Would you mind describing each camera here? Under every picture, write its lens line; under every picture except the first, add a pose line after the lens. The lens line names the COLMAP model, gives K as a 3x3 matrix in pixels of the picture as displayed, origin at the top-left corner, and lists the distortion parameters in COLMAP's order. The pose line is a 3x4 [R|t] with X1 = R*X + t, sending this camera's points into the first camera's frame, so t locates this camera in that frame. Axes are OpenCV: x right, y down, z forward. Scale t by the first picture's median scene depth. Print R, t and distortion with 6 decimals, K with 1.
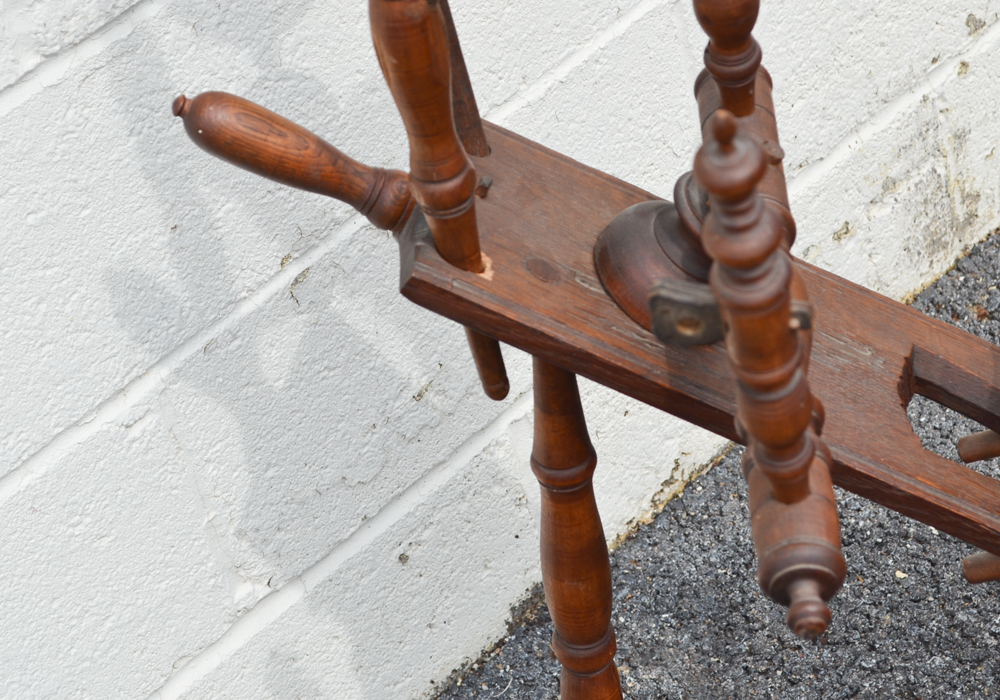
lens RADIAL K [[2861.1, 0, 500.9], [0, 2861.1, 349.7], [0, 0, 1]] dist [0.042251, 0.000000]
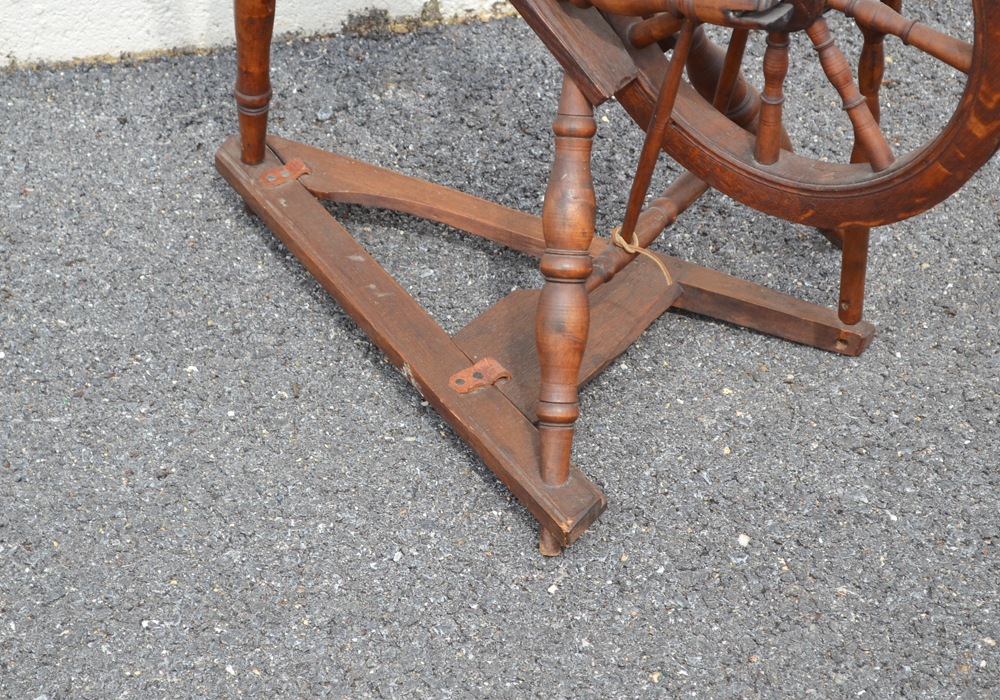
lens RADIAL K [[2861.1, 0, 499.8], [0, 2861.1, 350.1], [0, 0, 1]] dist [0.042251, 0.000000]
pose [[0.842748, 0.465980, -0.269515, 0.375228], [-0.467983, 0.881632, 0.060969, 0.085458], [0.266023, 0.074747, 0.961064, -0.202094]]
